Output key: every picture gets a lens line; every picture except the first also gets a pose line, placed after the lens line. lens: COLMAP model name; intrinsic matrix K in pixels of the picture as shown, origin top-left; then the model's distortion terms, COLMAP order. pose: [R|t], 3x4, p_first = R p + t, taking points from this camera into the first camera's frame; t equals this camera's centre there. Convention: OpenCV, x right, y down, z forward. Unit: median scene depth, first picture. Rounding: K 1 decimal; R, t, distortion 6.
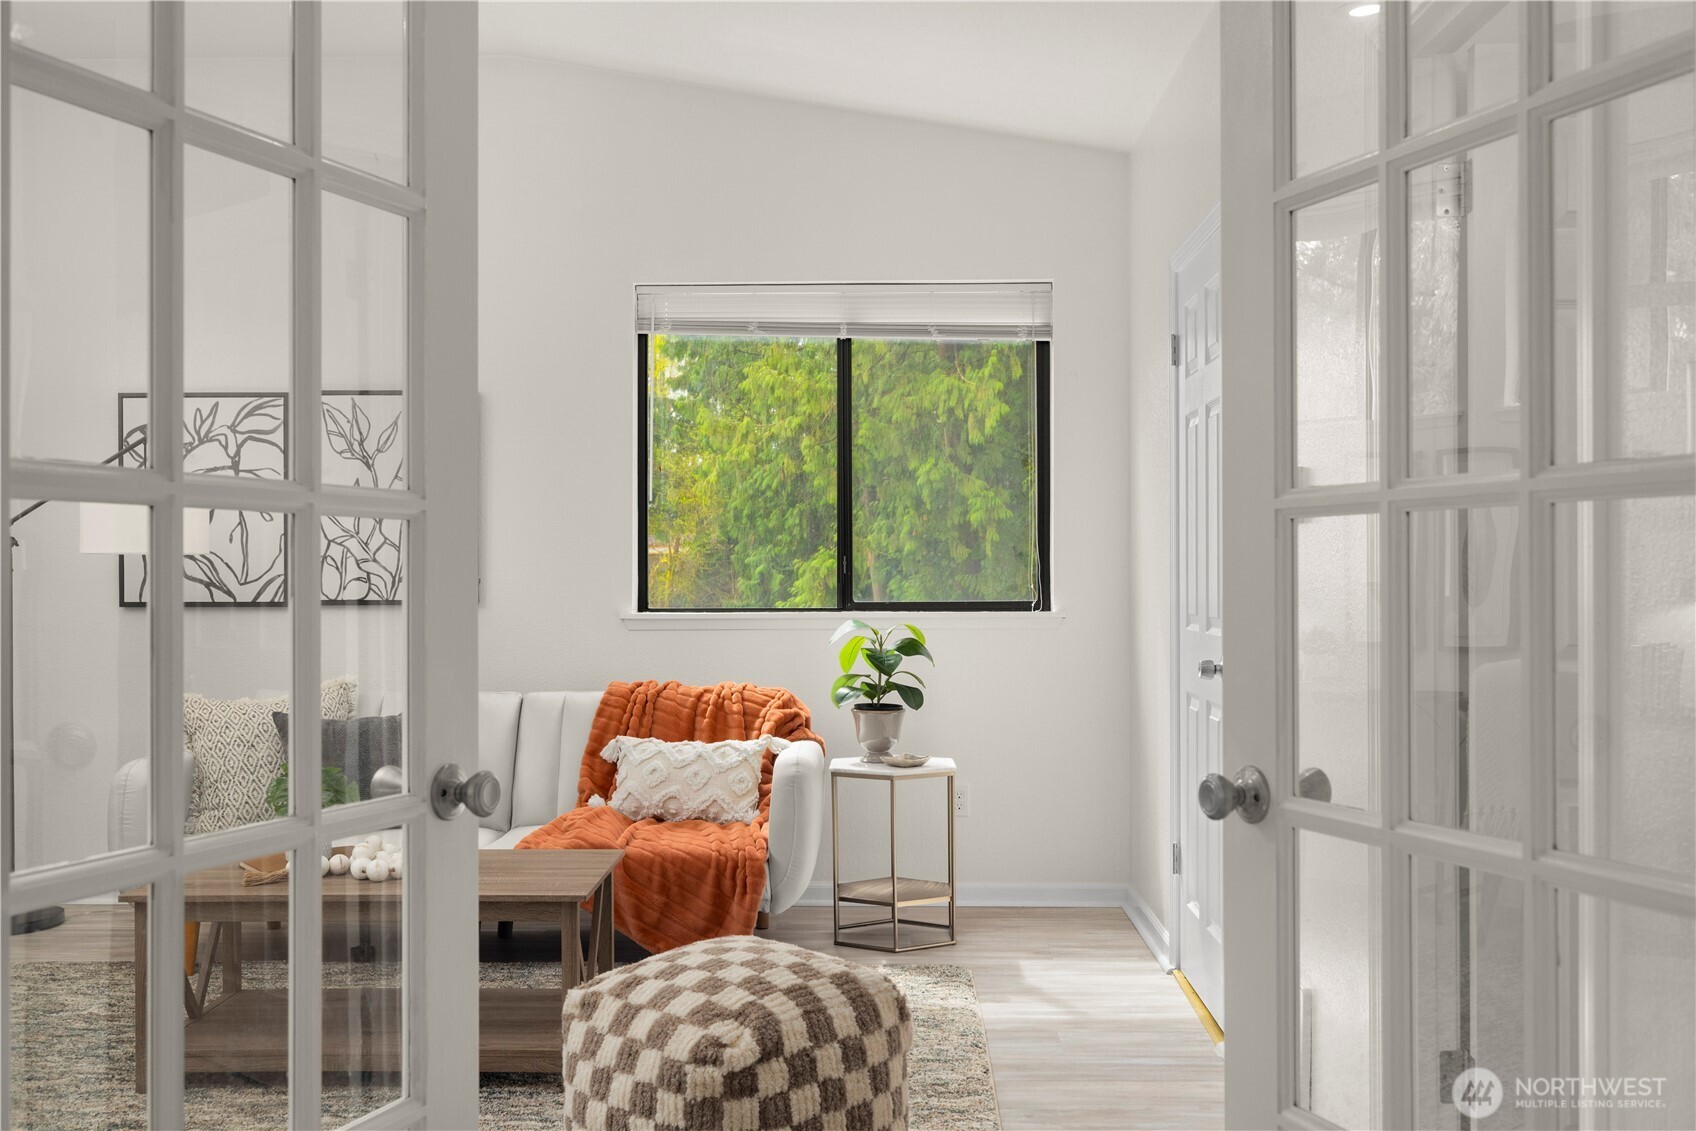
lens RADIAL K [[1706.4, 0, 847.1], [0, 1706.4, 565.8], [0, 0, 1]] dist [-0.018789, 0.000000]
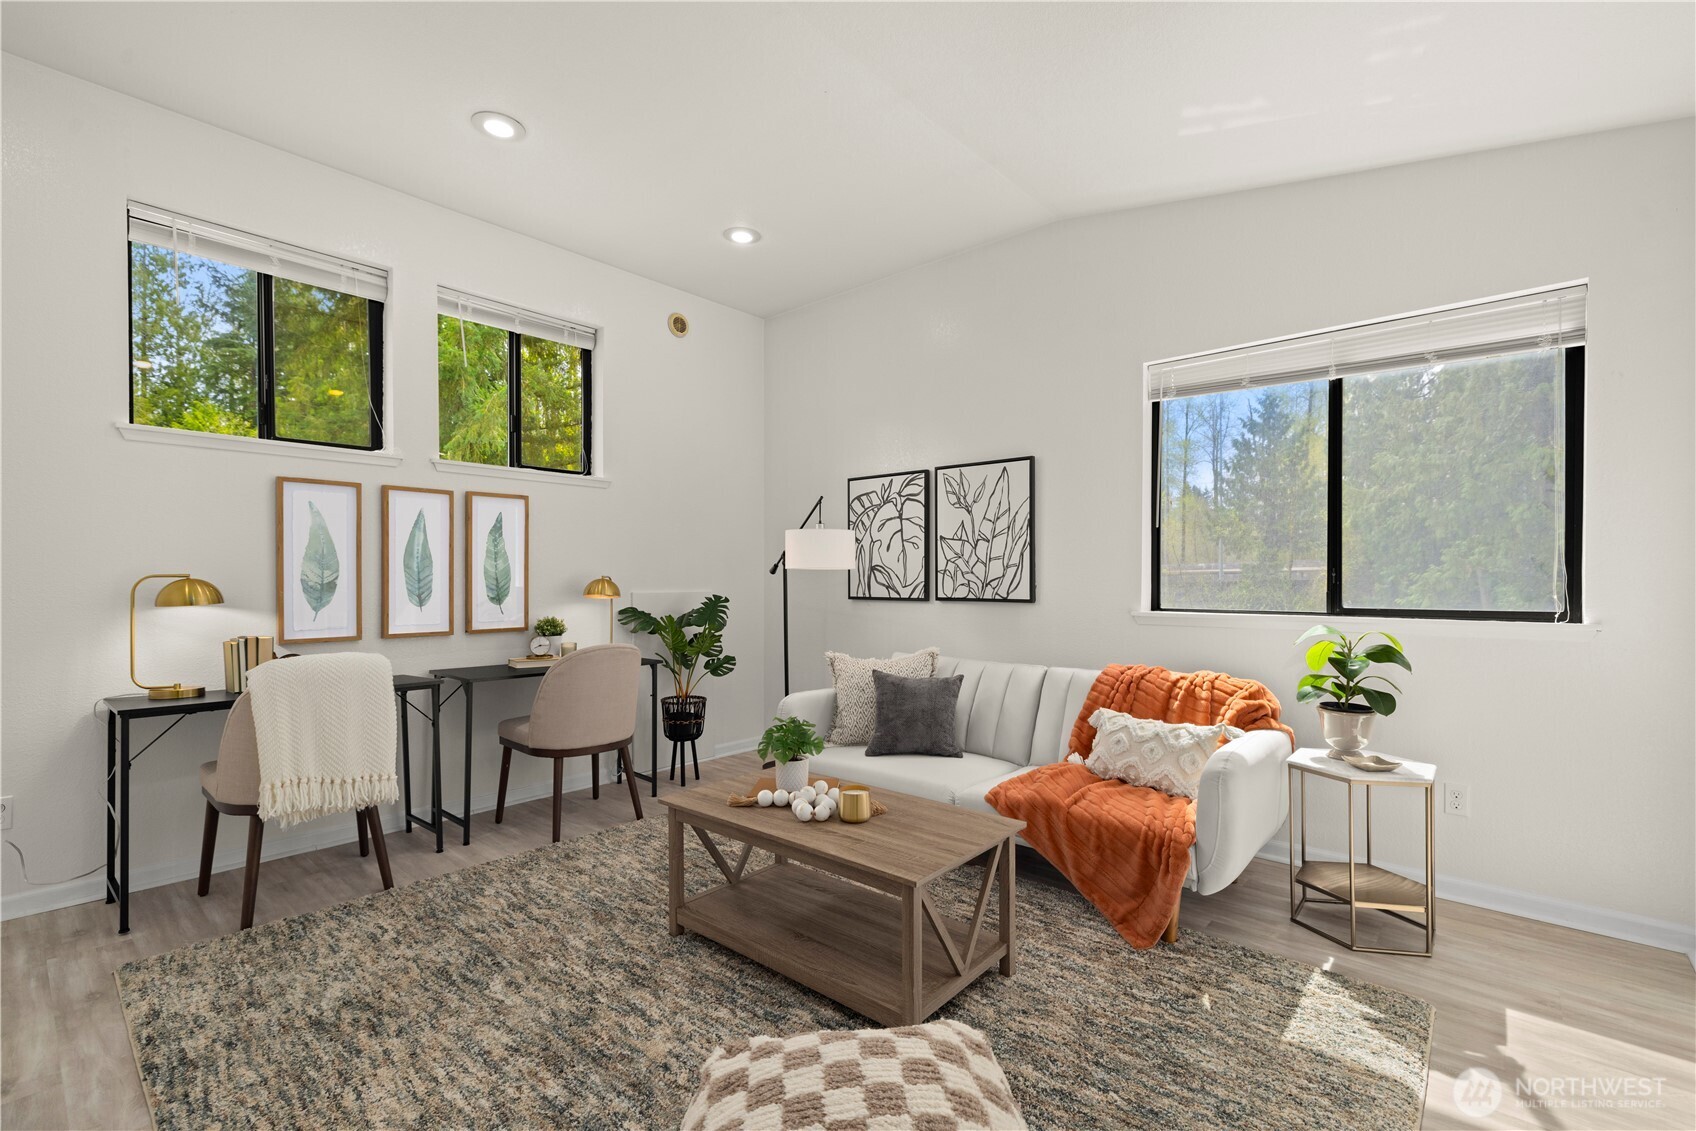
lens RADIAL K [[728.7, 0, 874.7], [0, 728.7, 583.2], [0, 0, 1]] dist [0.001254, 0.001265]
pose [[0.761791, 0.006367, -0.647792, 0.088593], [-0.000704, 0.999959, 0.009000, 0.000514], [0.647823, -0.006400, 0.761764, 0.455704]]
